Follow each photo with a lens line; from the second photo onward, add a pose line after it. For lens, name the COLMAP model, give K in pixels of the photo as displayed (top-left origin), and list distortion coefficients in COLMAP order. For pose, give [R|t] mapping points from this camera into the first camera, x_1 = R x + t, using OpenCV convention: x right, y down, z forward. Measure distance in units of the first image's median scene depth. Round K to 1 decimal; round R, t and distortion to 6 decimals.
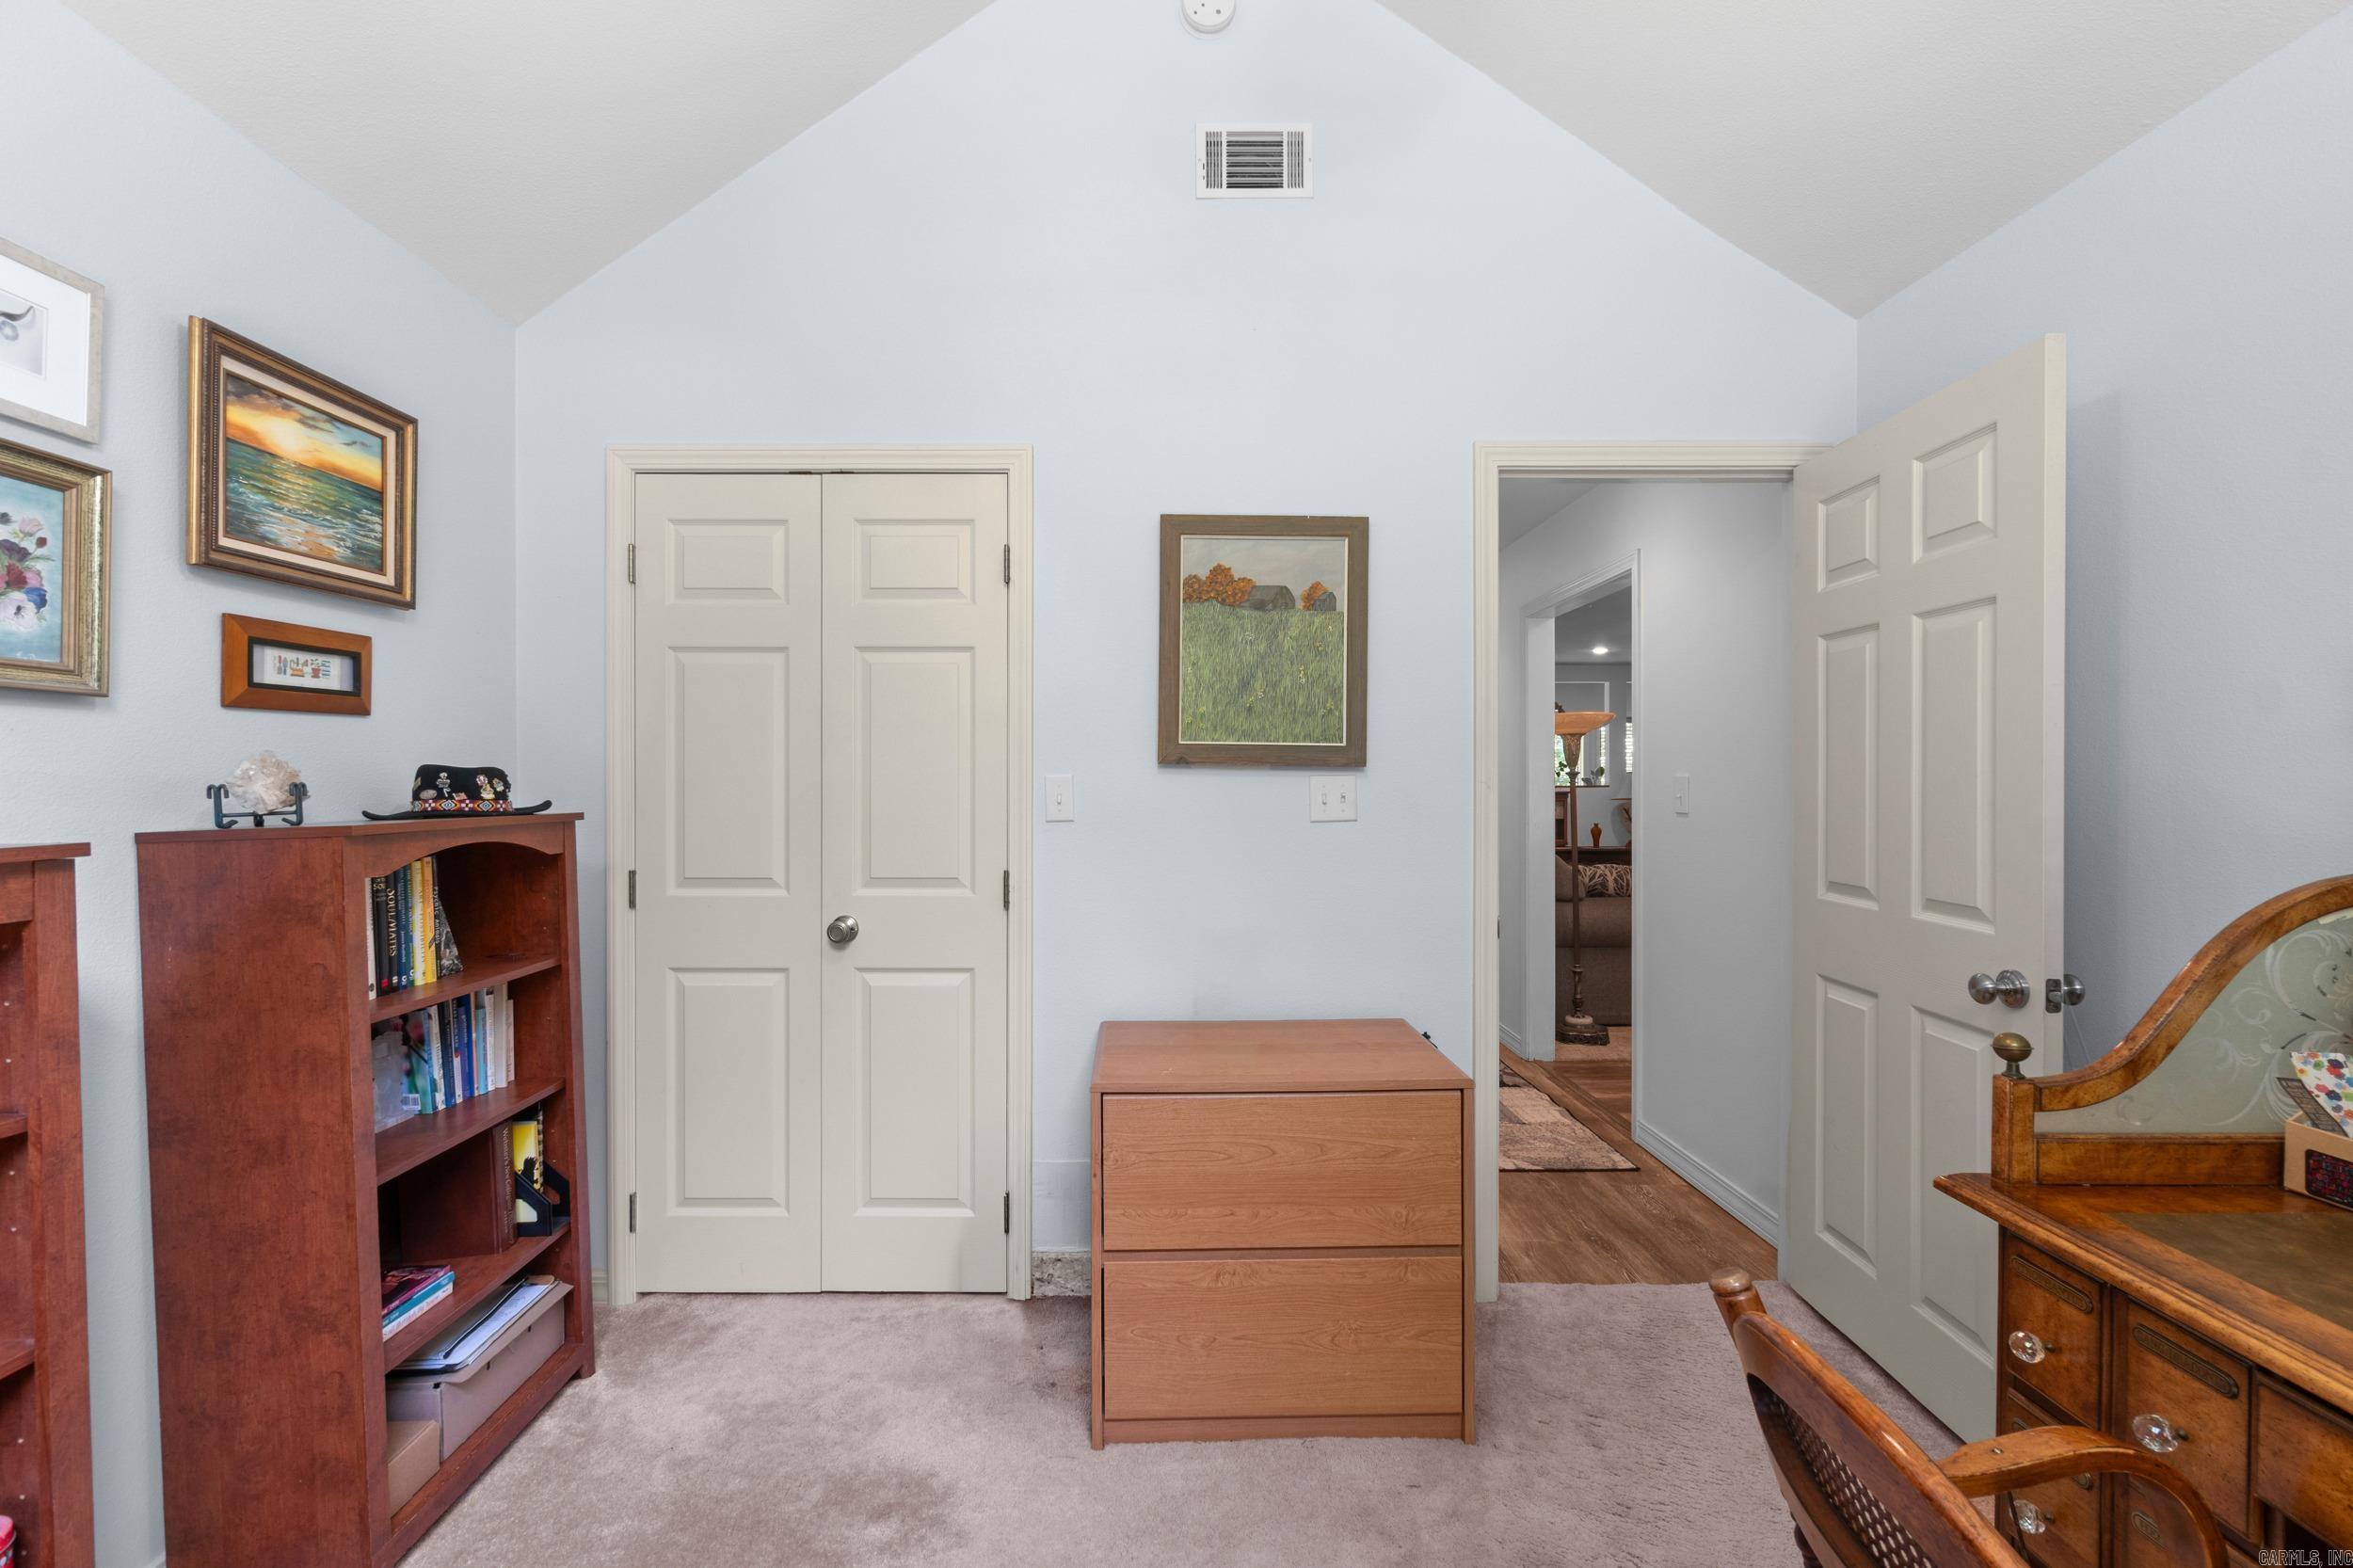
lens RADIAL K [[1027.5, 0, 1172.6], [0, 1027.5, 779.6], [0, 0, 1]] dist [-0.007944, 0.001890]
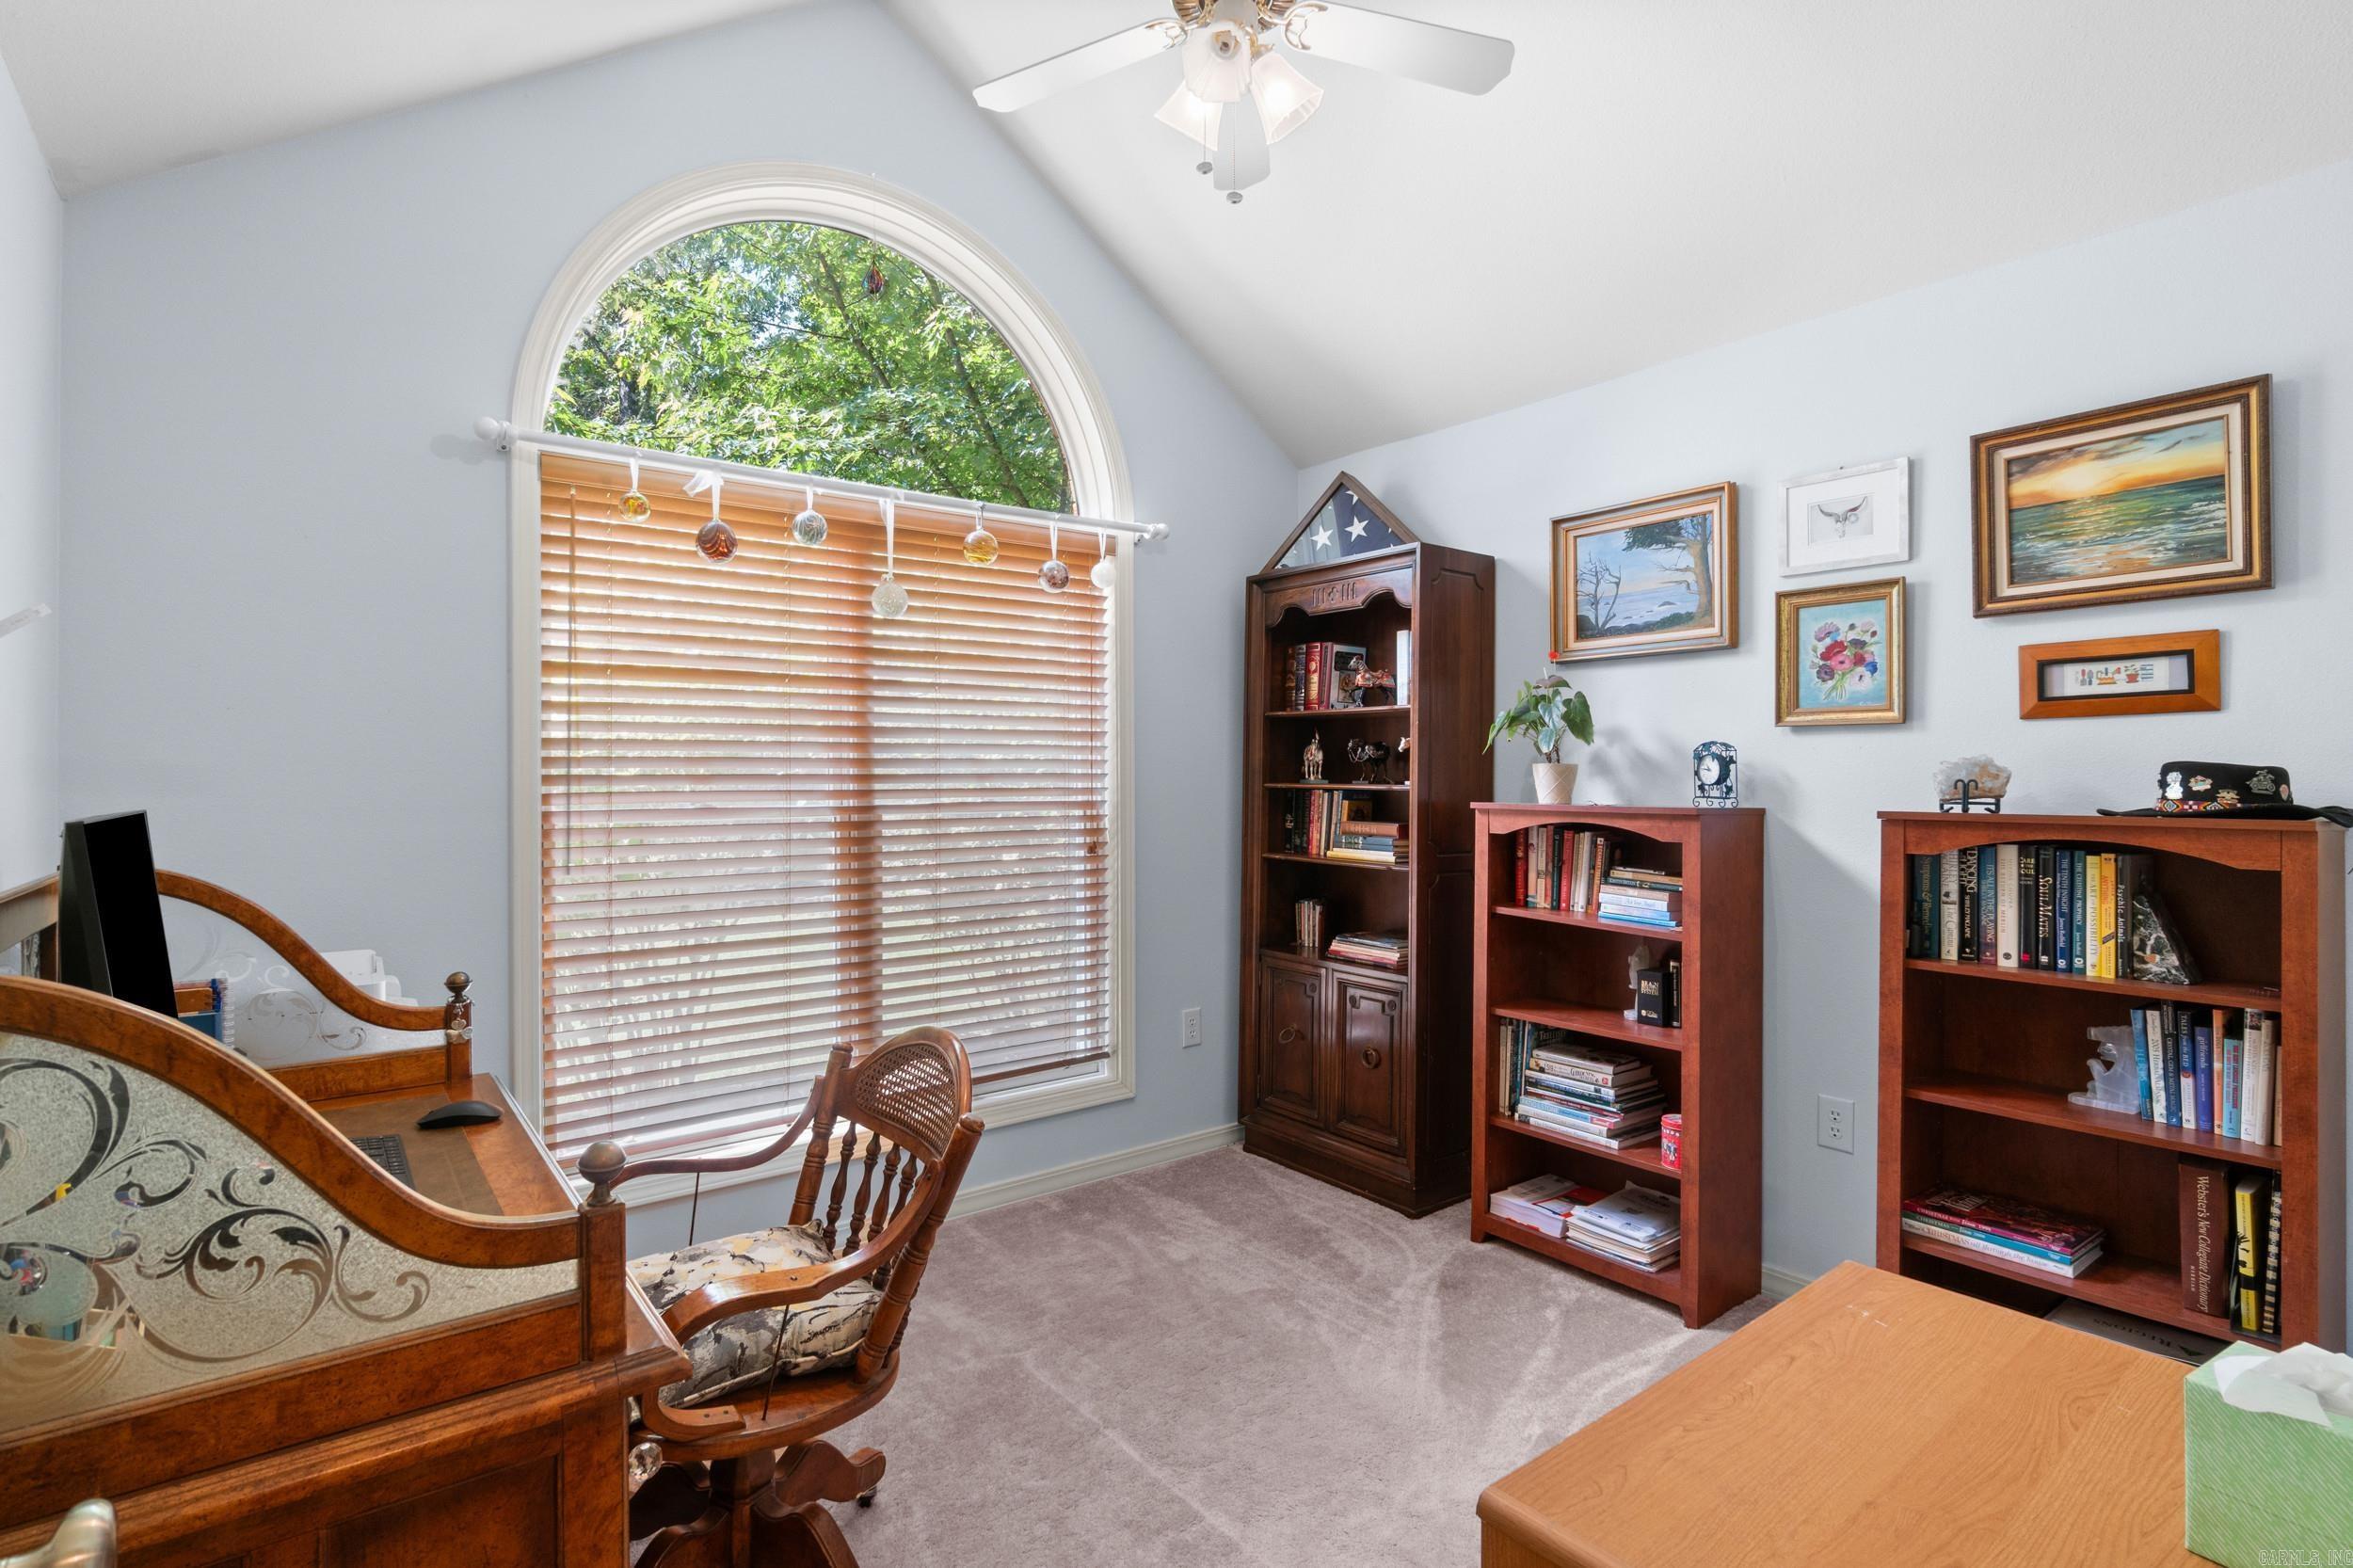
lens RADIAL K [[1130.0, 0, 1179.2], [0, 1130.0, 778.5], [0, 0, 1]] dist [-0.001304, 0.000215]
pose [[-0.805229, 0.005792, -0.592936, 0.706939], [0.002307, 0.999975, 0.006635, -0.008600], [0.592960, 0.003975, -0.805222, 1.417124]]
